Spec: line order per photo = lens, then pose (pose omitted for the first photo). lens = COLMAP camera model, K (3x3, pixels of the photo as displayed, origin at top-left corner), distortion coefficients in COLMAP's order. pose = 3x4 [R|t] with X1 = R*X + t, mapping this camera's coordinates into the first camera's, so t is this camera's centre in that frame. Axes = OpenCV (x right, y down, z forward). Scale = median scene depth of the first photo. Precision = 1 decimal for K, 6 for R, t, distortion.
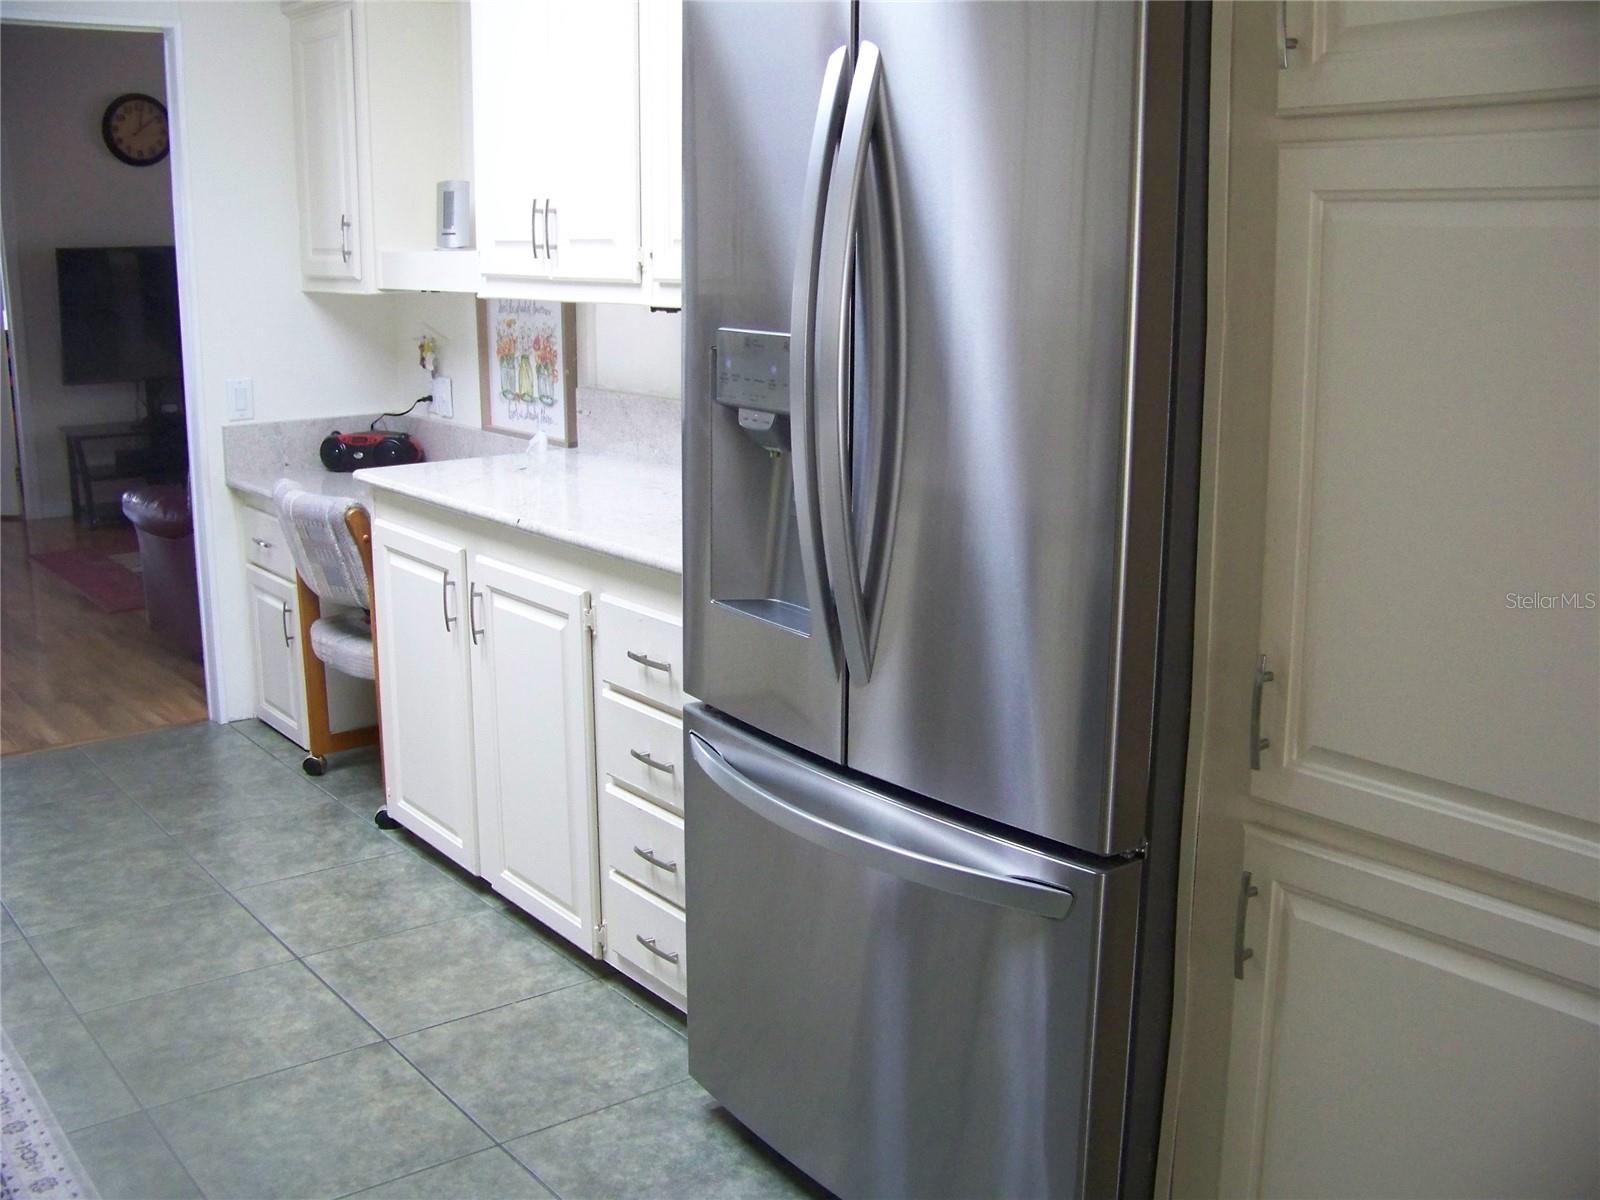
lens RADIAL K [[1712.7, 0, 800.0], [0, 1712.7, 600.0], [0, 0, 1]] dist [-0.254004, 0.343195]
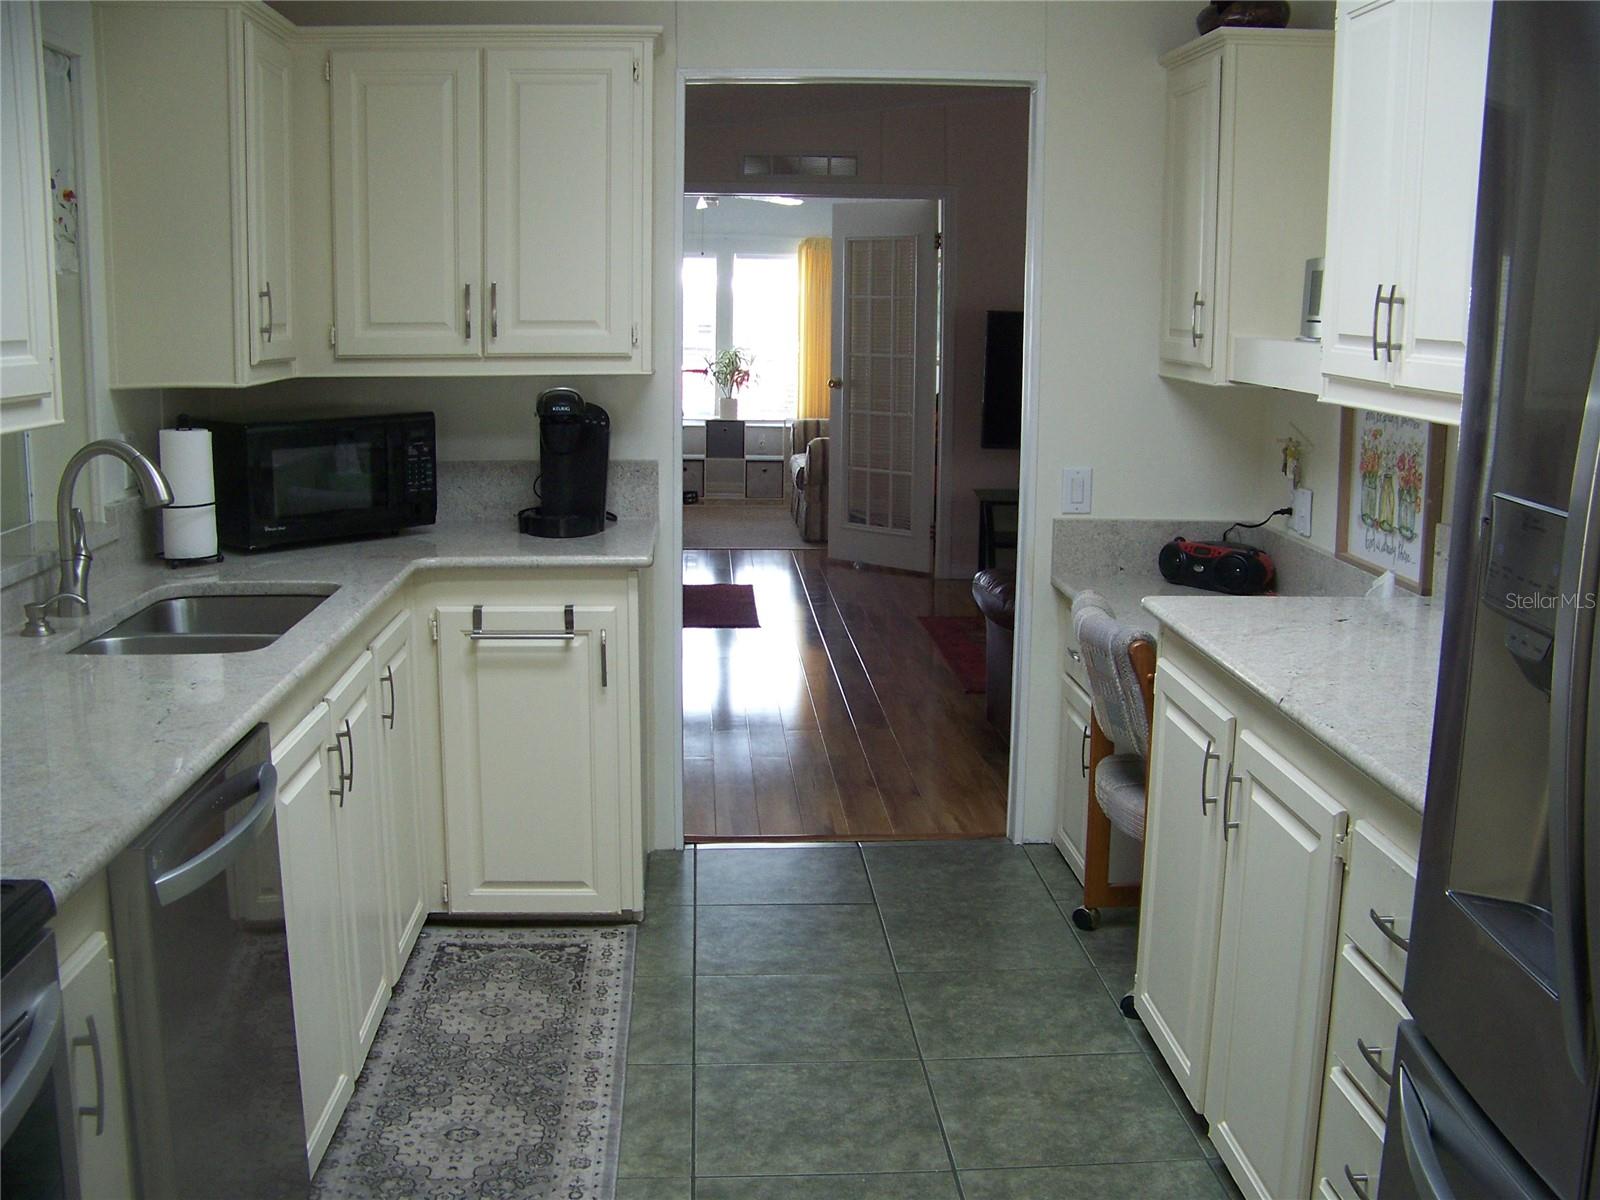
lens RADIAL K [[1712.7, 0, 800.0], [0, 1712.7, 600.0], [0, 0, 1]] dist [-0.254004, 0.343195]
pose [[0.834277, 0.112898, -0.539662, 0.042026], [-0.135846, 0.990726, -0.002747, -0.043533], [0.534347, 0.075602, 0.841877, 0.173886]]
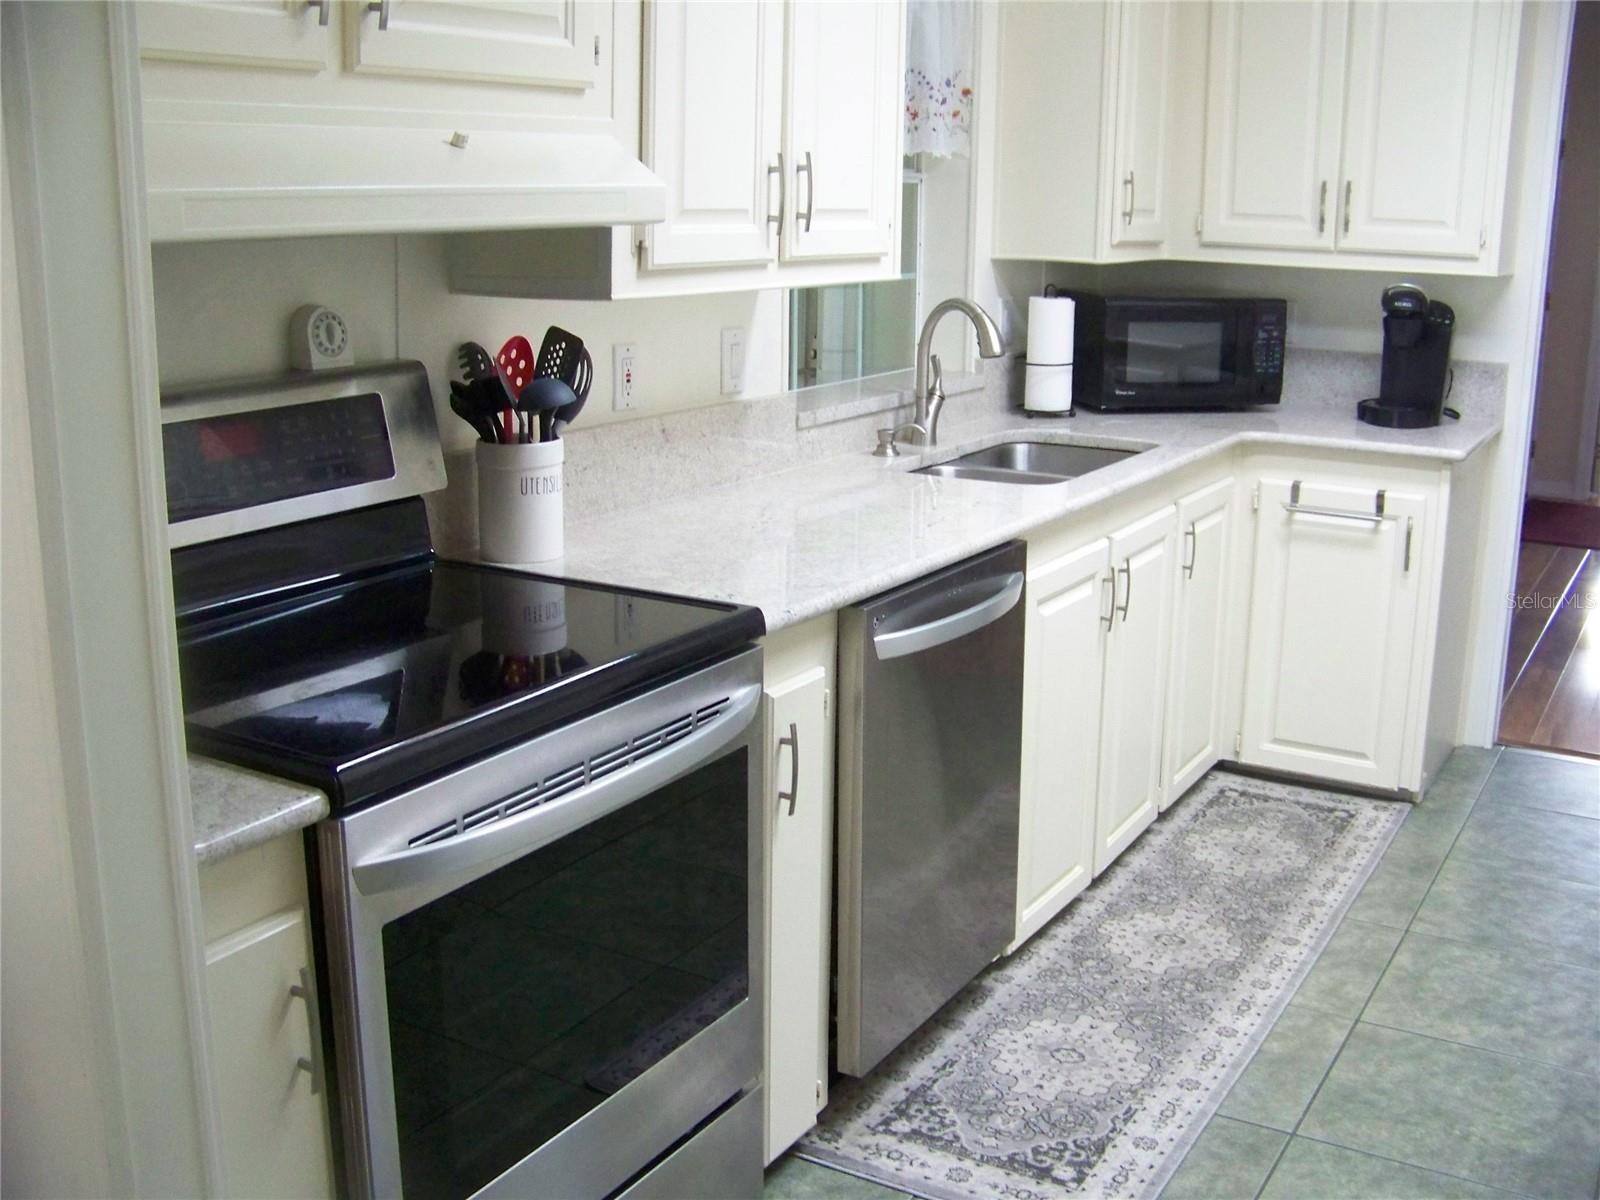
lens RADIAL K [[1707.3, 0, 800.0], [0, 1707.3, 600.0], [0, 0, 1]] dist [-0.248772, 0.288828]
pose [[0.385539, 0.235205, -0.892210, 0.161981], [-0.216245, 0.963066, 0.160441, -0.045935], [0.896994, 0.131079, 0.422162, 0.192684]]
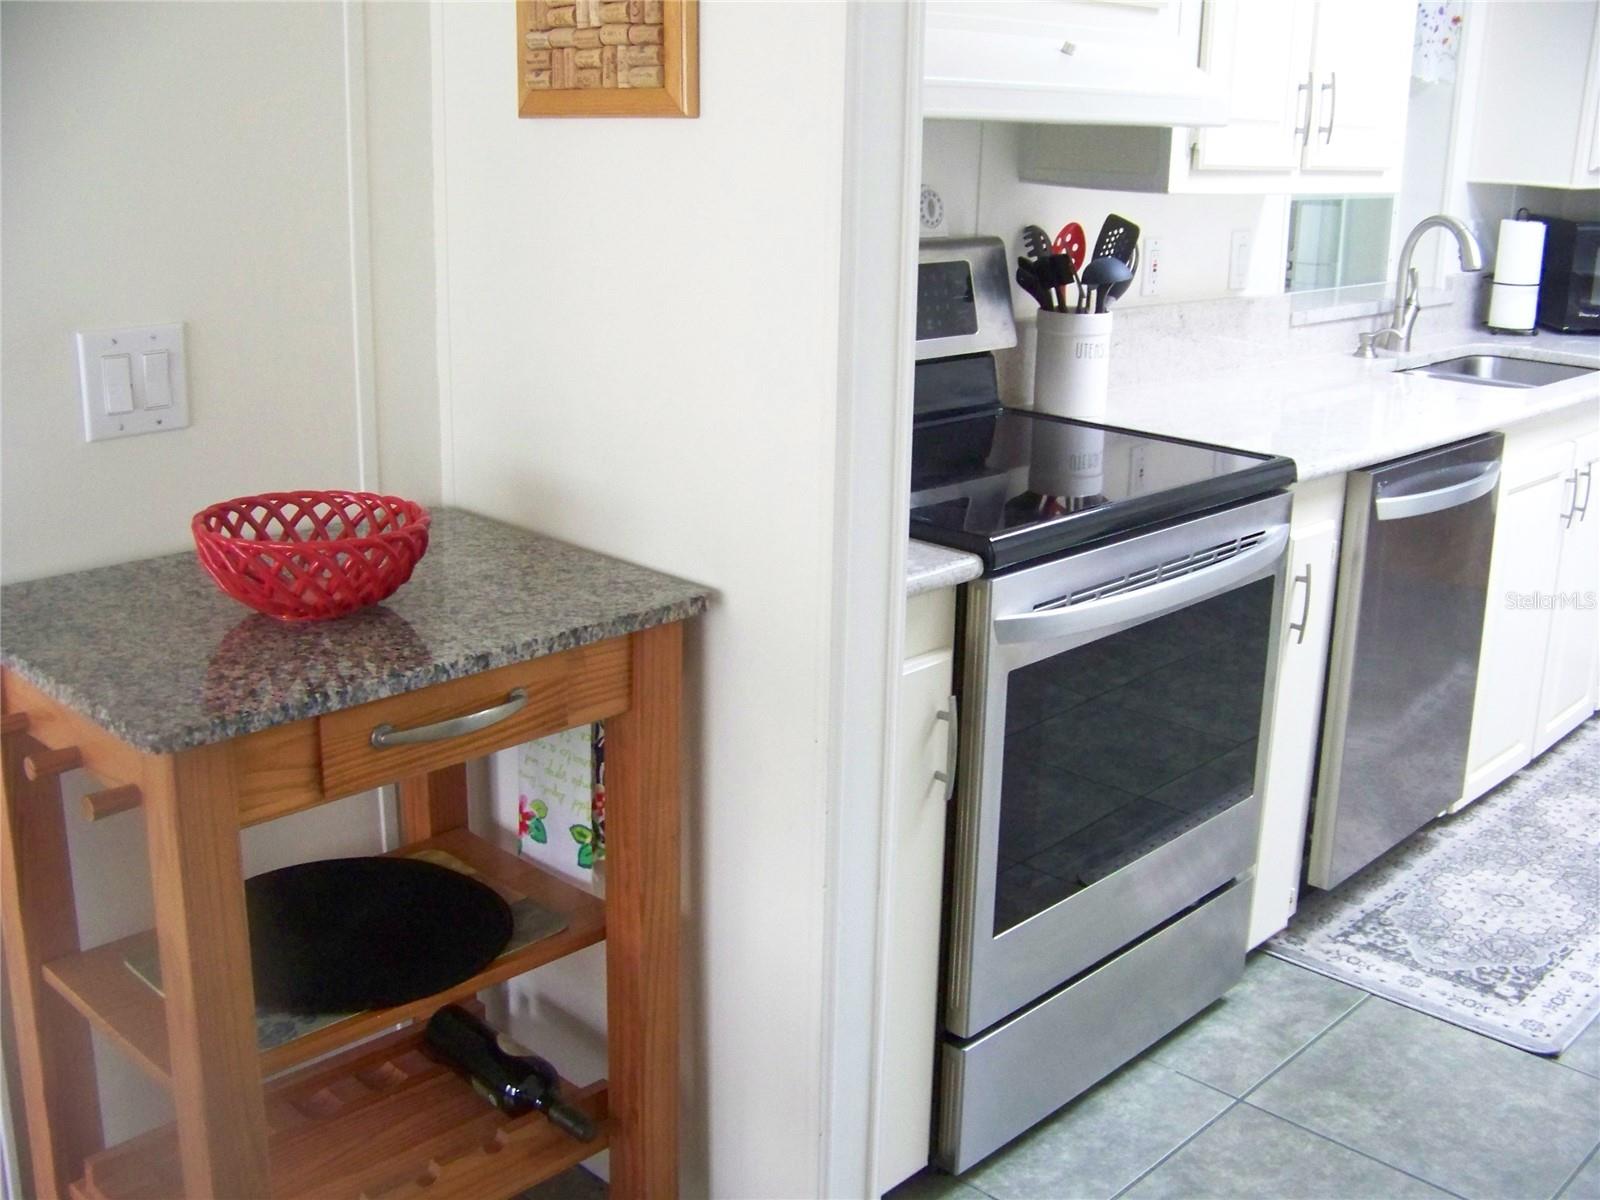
lens RADIAL K [[1707.3, 0, 800.0], [0, 1707.3, 600.0], [0, 0, 1]] dist [-0.248772, 0.288828]
pose [[0.161317, 0.294783, -0.941849, 0.238703], [-0.236206, 0.938144, 0.253167, -0.021415], [0.958219, 0.181630, 0.220968, 0.114366]]
